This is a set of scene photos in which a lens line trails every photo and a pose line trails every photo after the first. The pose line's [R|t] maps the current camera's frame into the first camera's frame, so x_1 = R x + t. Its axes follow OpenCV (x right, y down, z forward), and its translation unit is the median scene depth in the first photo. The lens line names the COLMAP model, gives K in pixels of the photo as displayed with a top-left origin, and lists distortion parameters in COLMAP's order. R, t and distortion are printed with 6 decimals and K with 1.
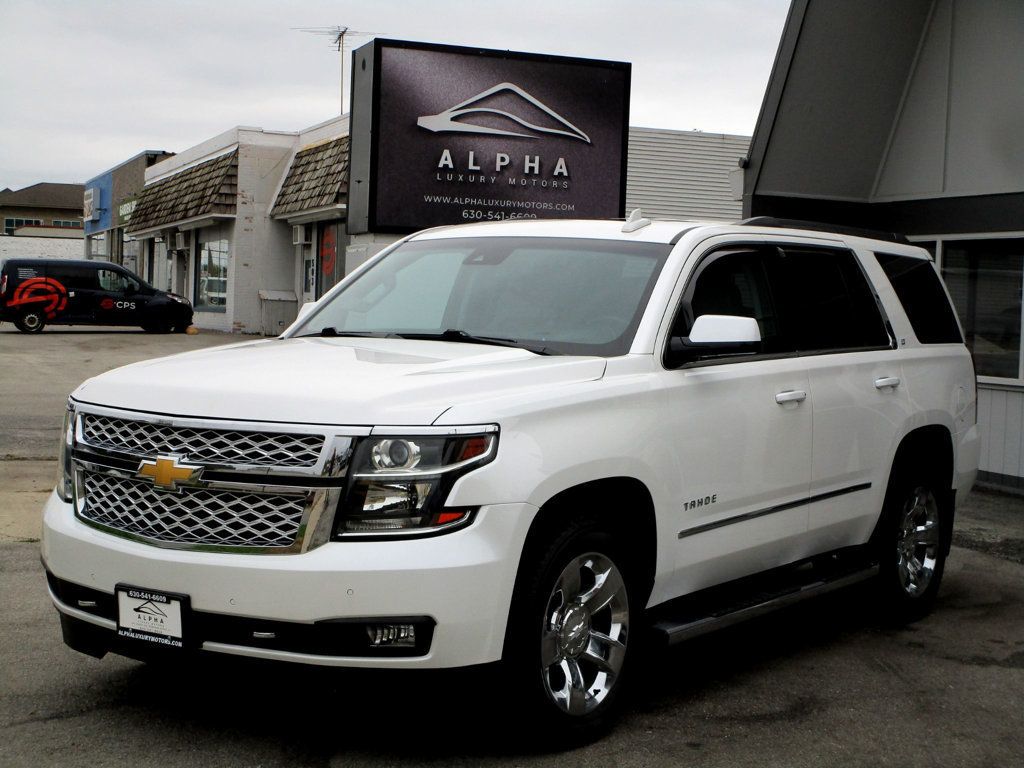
lens RADIAL K [[1617.1, 0, 518.5], [0, 1617.1, 385.8], [0, 0, 1]] dist [-0.056778, 0.000000]
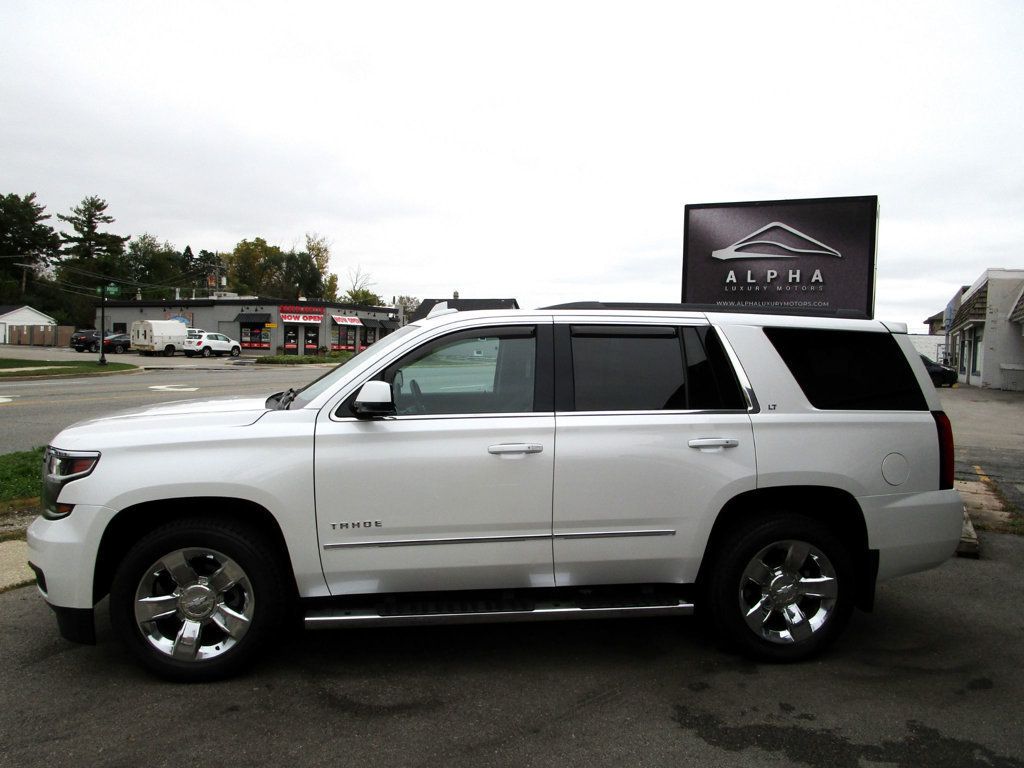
lens RADIAL K [[790.2, 0, 509.7], [0, 790.2, 384.6], [0, 0, 1]] dist [-0.027032, -0.001215]
pose [[0.705490, 0.014891, -0.708564, 0.488288], [-0.038591, 0.999103, -0.017427, -0.025808], [0.707669, 0.039639, 0.705431, 0.481365]]
